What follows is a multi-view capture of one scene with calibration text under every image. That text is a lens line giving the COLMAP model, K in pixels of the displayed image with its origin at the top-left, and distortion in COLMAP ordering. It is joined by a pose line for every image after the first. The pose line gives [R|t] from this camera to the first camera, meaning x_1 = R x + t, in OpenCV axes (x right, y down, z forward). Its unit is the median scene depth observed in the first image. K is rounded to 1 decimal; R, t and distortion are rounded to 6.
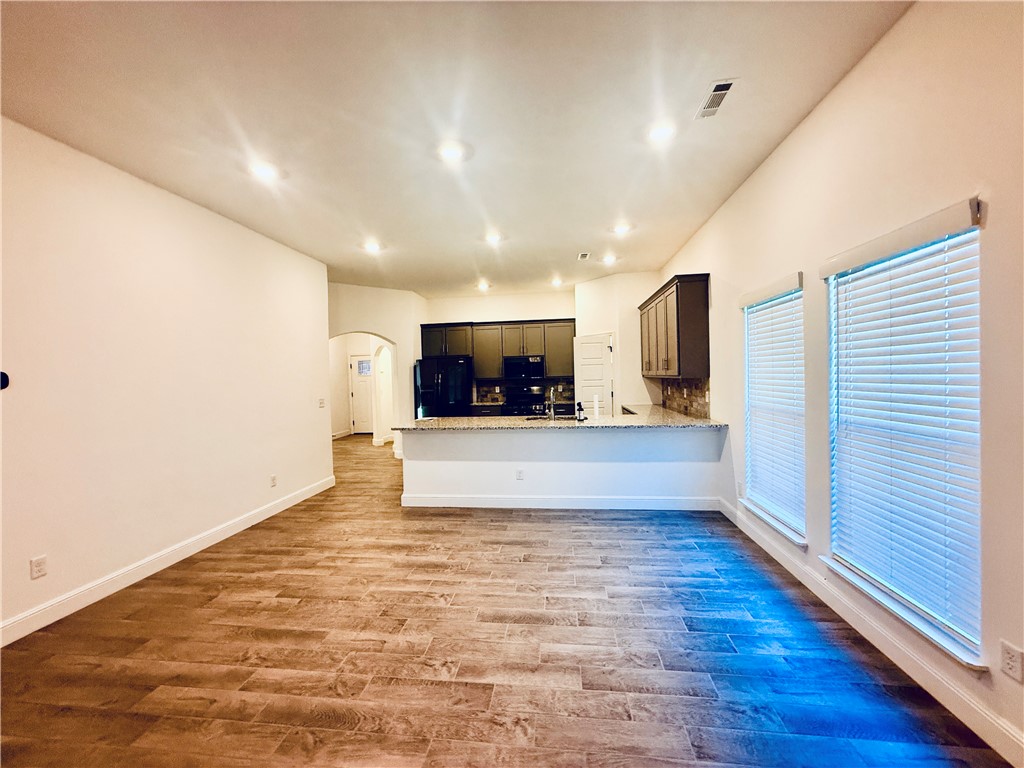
lens RADIAL K [[409.9, 0, 510.2], [0, 409.9, 379.4], [0, 0, 1]] dist [-0.000291, 0.000856]
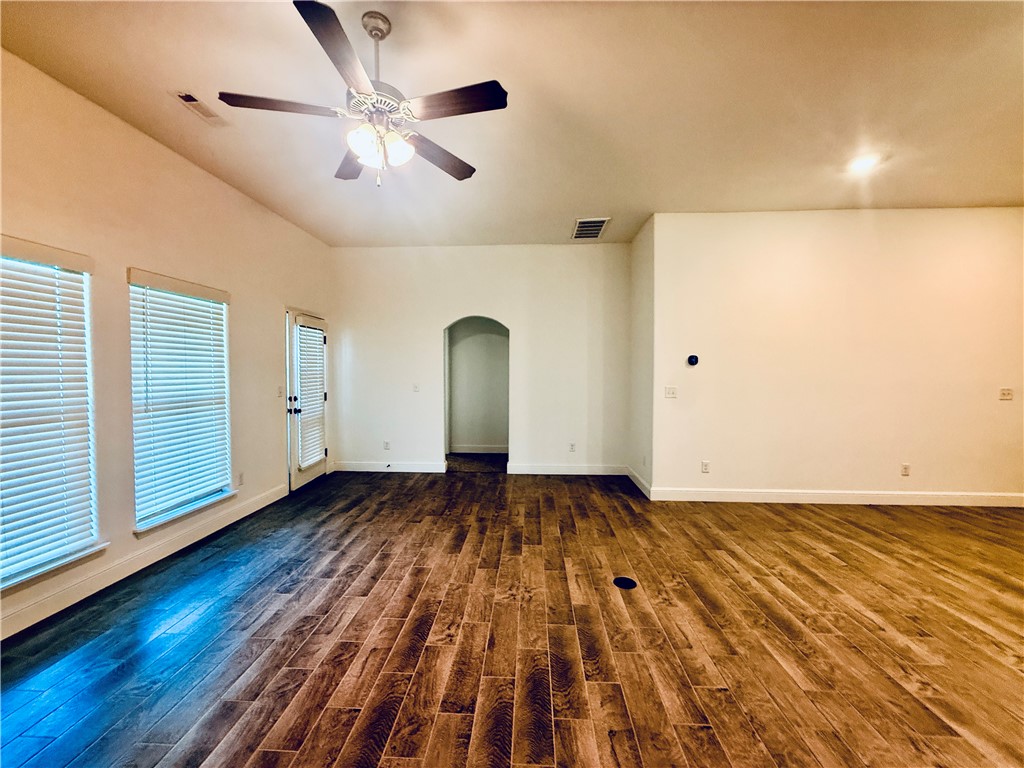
lens RADIAL K [[409.9, 0, 509.8], [0, 409.9, 381.7], [0, 0, 1]] dist [-0.000291, 0.000856]
pose [[0.076994, 0.058804, -0.995296, 0.500758], [-0.014221, 0.998222, 0.057877, 0.005465], [0.996930, 0.009698, 0.077693, 0.027643]]
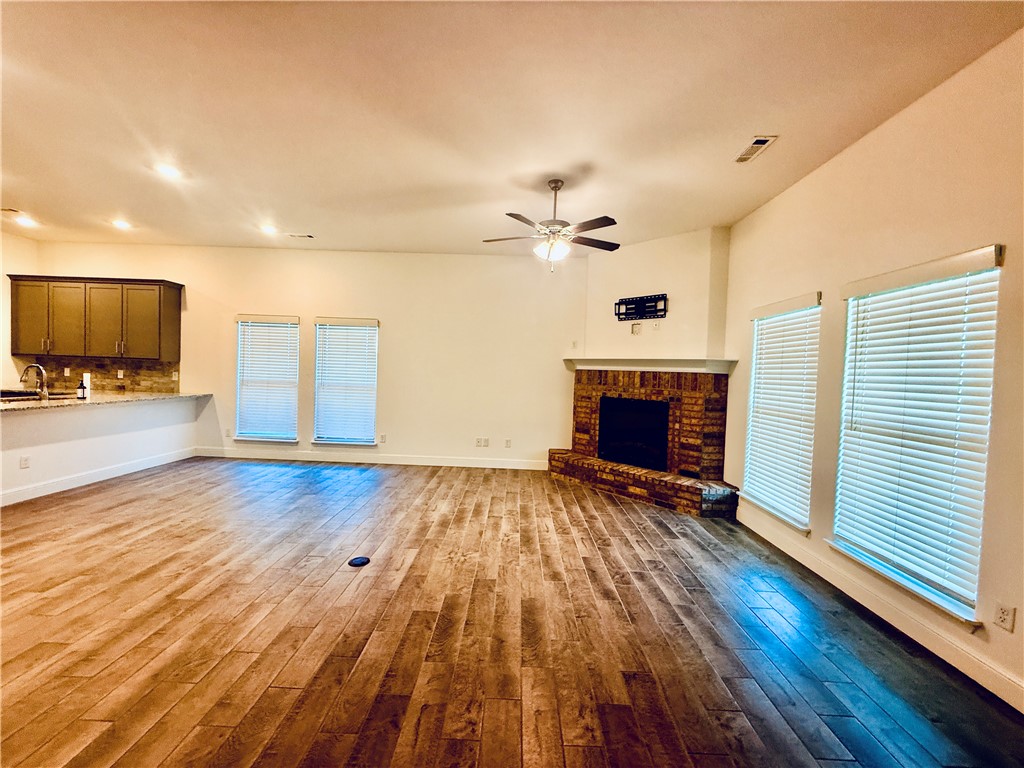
lens RADIAL K [[409.9, 0, 508.3], [0, 409.9, 383.6], [0, 0, 1]] dist [-0.000291, 0.000856]
pose [[-0.108474, -0.005249, 0.994085, -1.683545], [-0.023168, 0.999728, 0.002750, 0.065827], [-0.993829, -0.022733, -0.108566, 0.130863]]
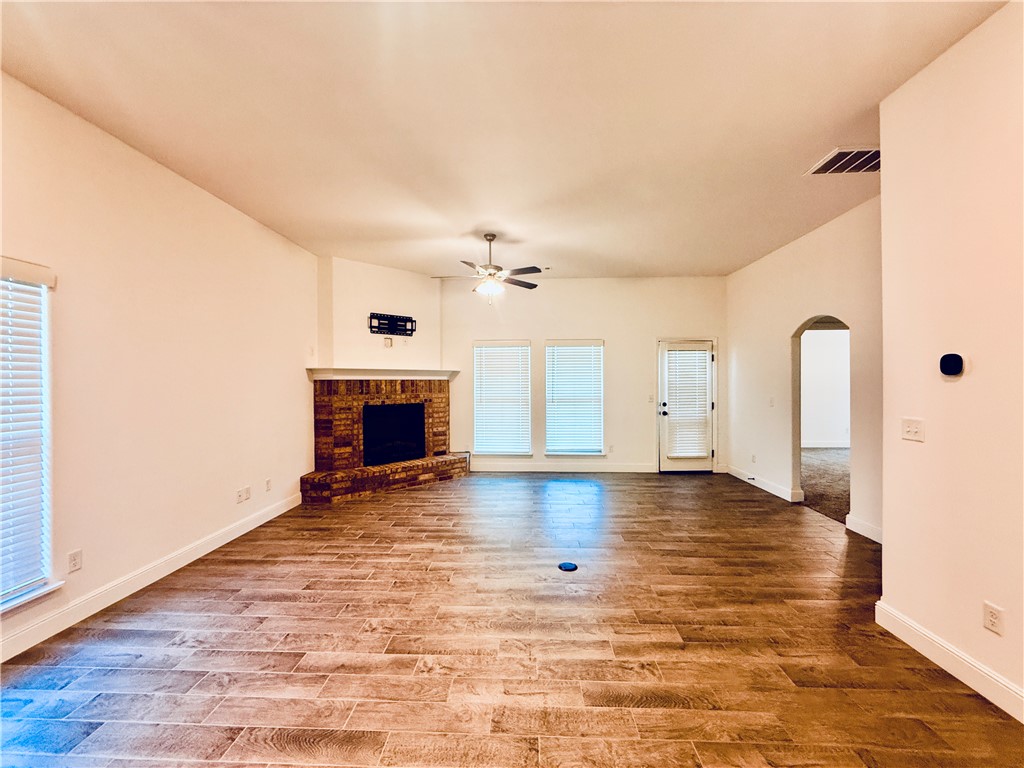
lens RADIAL K [[409.9, 0, 512.4], [0, 409.9, 383.7], [0, 0, 1]] dist [-0.000291, 0.000856]
pose [[-0.995450, 0.033955, -0.089026, -0.237936], [0.032472, 0.999310, 0.018056, -0.001268], [0.089577, 0.015083, -0.995866, 1.618903]]
